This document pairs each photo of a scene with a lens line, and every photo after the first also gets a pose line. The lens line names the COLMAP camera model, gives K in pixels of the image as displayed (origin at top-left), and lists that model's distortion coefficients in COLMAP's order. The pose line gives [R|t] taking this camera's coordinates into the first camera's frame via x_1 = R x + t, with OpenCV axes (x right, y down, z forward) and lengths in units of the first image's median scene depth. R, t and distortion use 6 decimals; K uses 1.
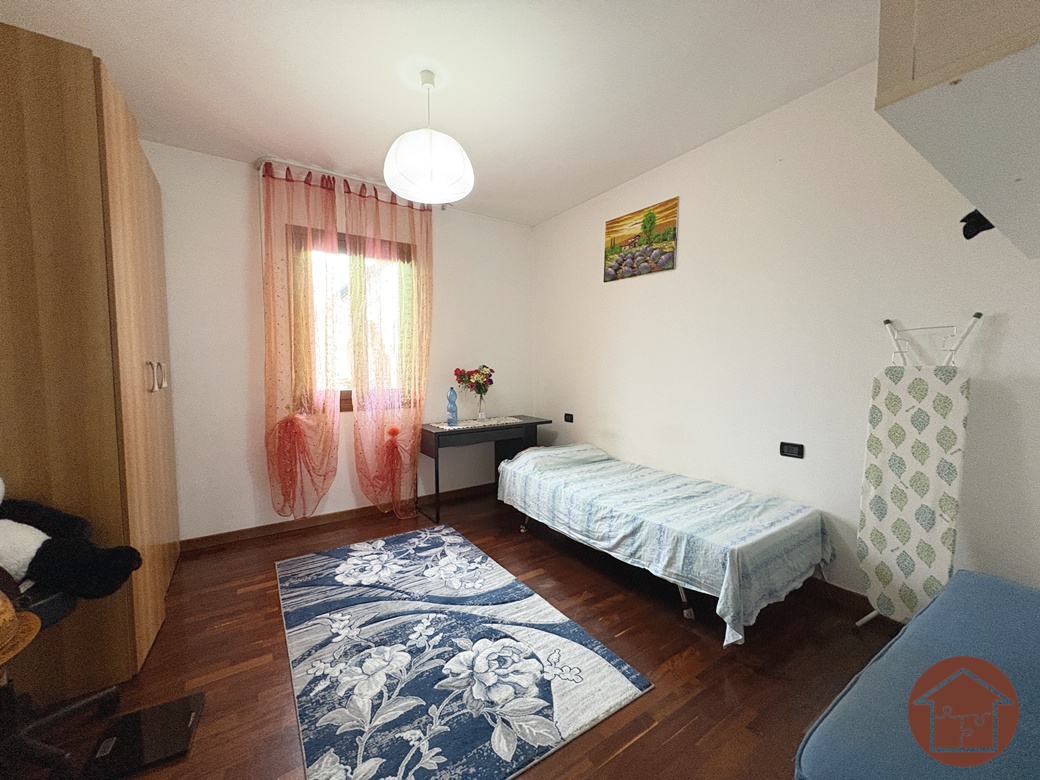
lens RADIAL K [[412.2, 0, 522.6], [0, 412.2, 391.7], [0, 0, 1]] dist [0.001581, 0.000078]
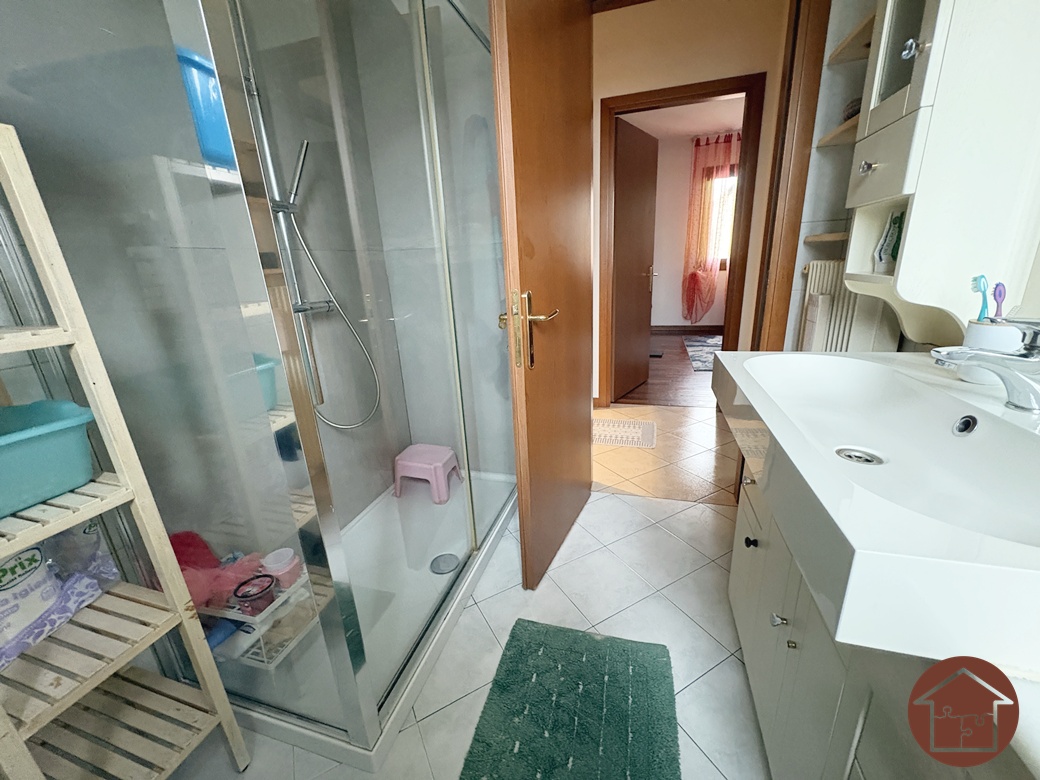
lens RADIAL K [[412.2, 0, 519.8], [0, 412.2, 389.6], [0, 0, 1]] dist [0.001581, 0.000078]
pose [[0.629545, 0.202508, -0.750109, 0.556715], [0.003192, 0.964754, 0.263135, 0.081440], [0.776957, -0.168049, 0.606710, -1.035923]]
